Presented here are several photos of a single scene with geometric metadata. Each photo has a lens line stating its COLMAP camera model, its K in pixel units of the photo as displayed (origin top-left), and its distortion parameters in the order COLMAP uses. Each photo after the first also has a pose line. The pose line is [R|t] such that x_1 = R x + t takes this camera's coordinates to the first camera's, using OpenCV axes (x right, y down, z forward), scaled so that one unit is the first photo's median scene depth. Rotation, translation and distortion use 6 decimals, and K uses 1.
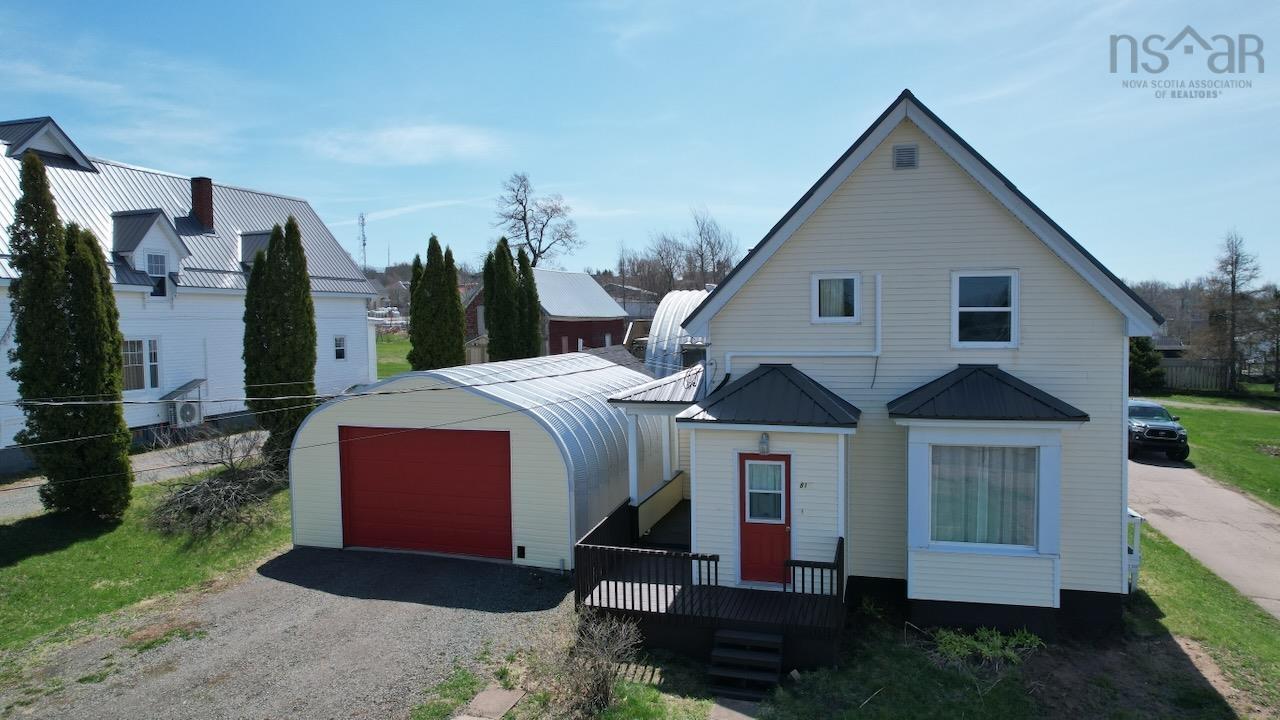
lens RADIAL K [[818.4, 0, 644.6], [0, 818.4, 364.8], [0, 0, 1]] dist [-0.082626, 0.074050]
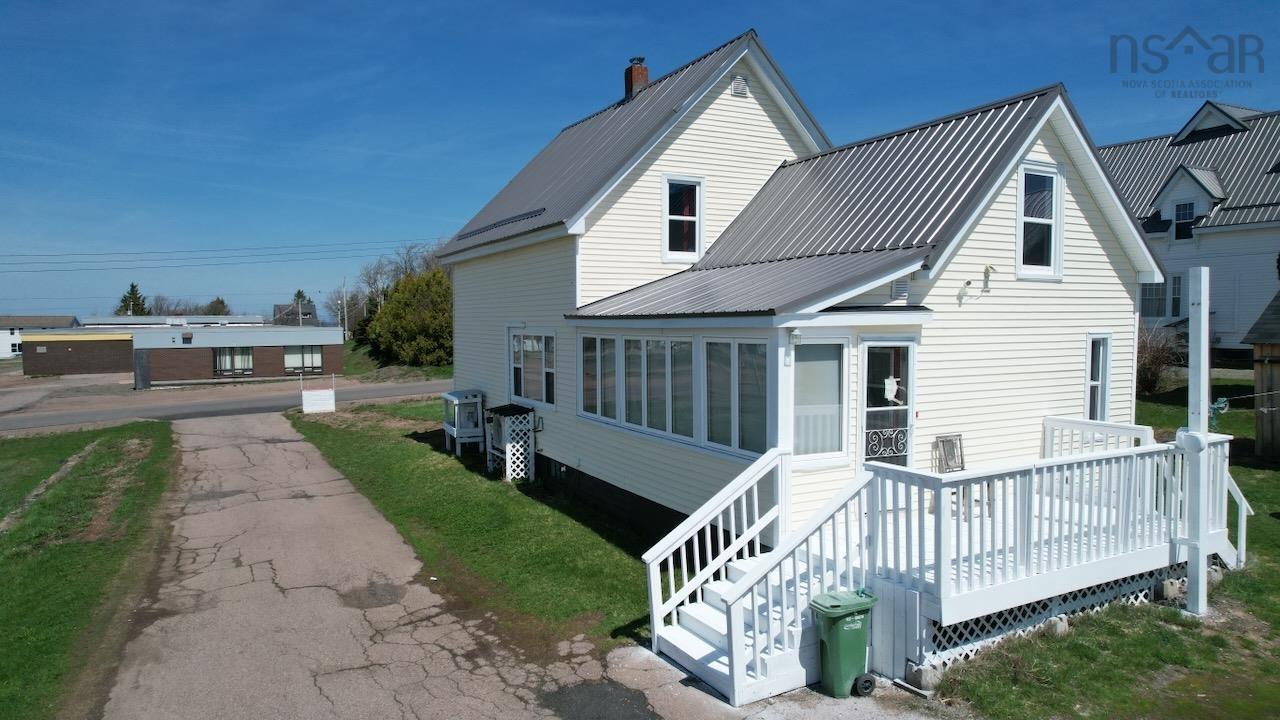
lens RADIAL K [[818.4, 0, 644.6], [0, 818.4, 364.8], [0, 0, 1]] dist [-0.082626, 0.074050]
pose [[-0.721645, 0.051659, -0.690333, 1.403123], [-0.023704, 0.994783, 0.099220, 0.001146], [0.691857, 0.087965, -0.716656, 2.352458]]
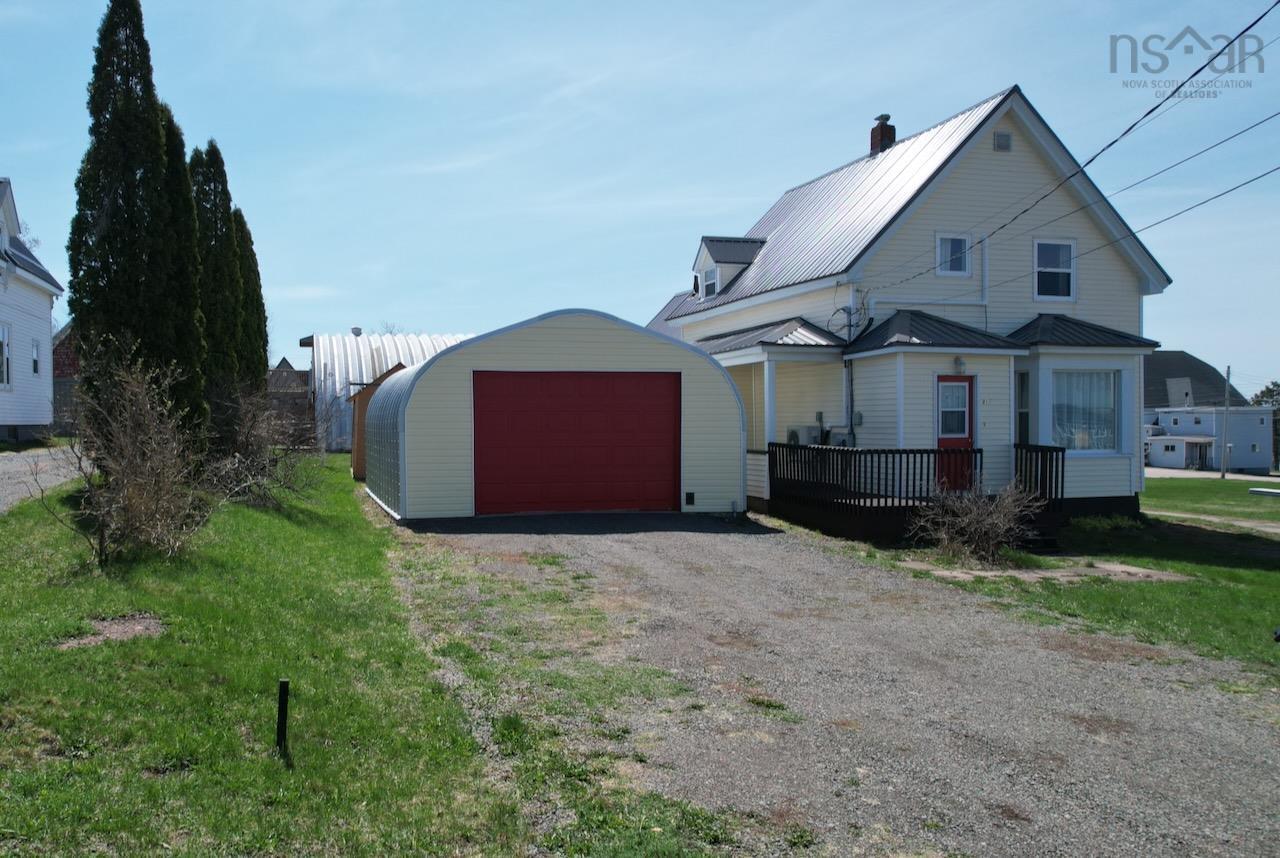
lens RADIAL K [[996.1, 0, 500.3], [0, 996.1, 443.7], [0, 0, 1]] dist [-0.062271, 0.008645]
pose [[0.883930, -0.002704, 0.467611, -1.011671], [0.020613, 0.999237, -0.033186, 0.225239], [-0.467164, 0.038973, 0.883311, 0.076361]]
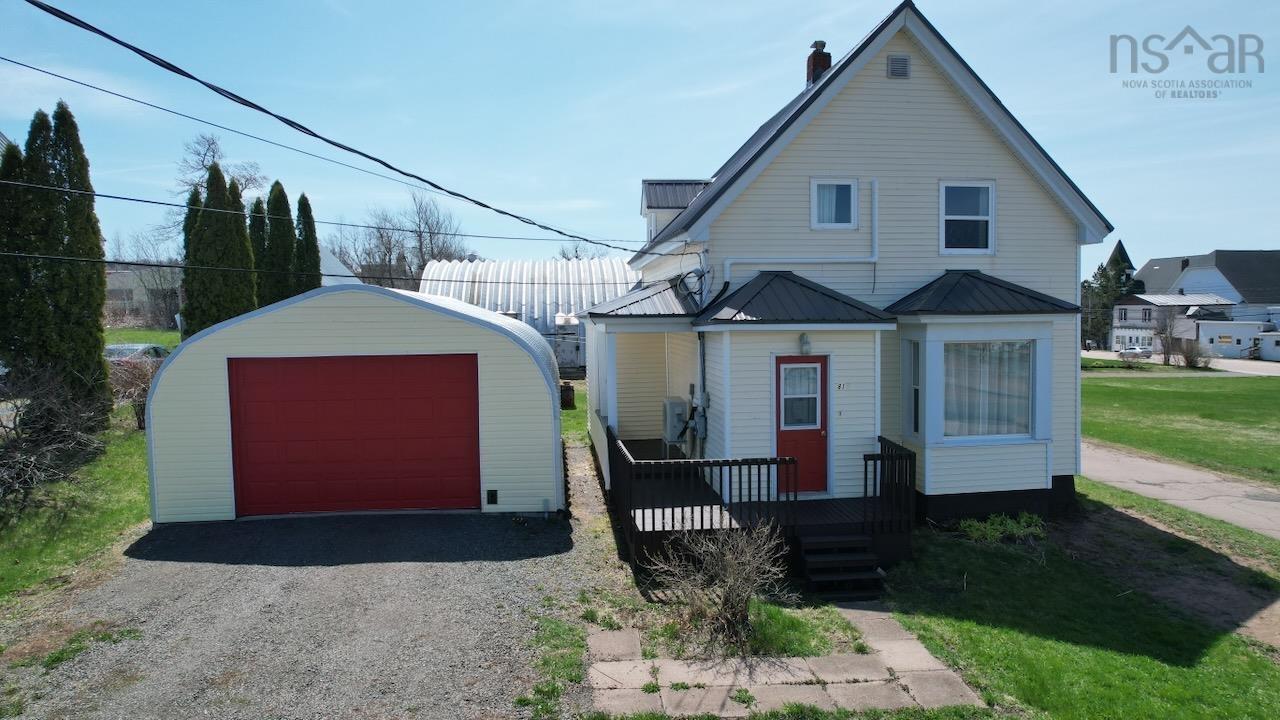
lens RADIAL K [[818.4, 0, 644.6], [0, 818.4, 364.8], [0, 0, 1]] dist [-0.082626, 0.074050]
pose [[0.923702, -0.025690, 0.382249, -0.366505], [0.024350, 0.999669, 0.008346, 0.101358], [-0.382336, 0.001599, 0.924022, 0.180028]]
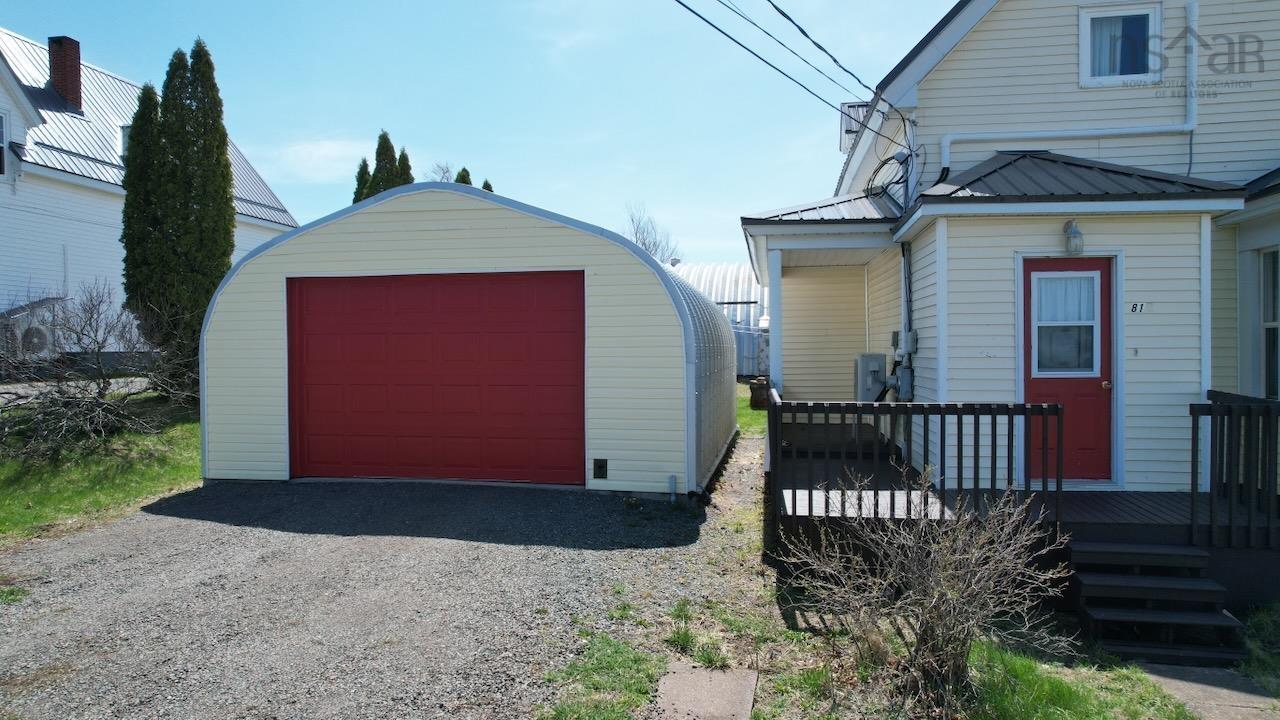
lens RADIAL K [[818.4, 0, 644.6], [0, 818.4, 364.8], [0, 0, 1]] dist [-0.082626, 0.074050]
pose [[0.992987, 0.003435, 0.118177, -0.216051], [0.001192, 0.999236, -0.039067, 0.198527], [-0.118220, 0.038934, 0.992224, 0.434268]]
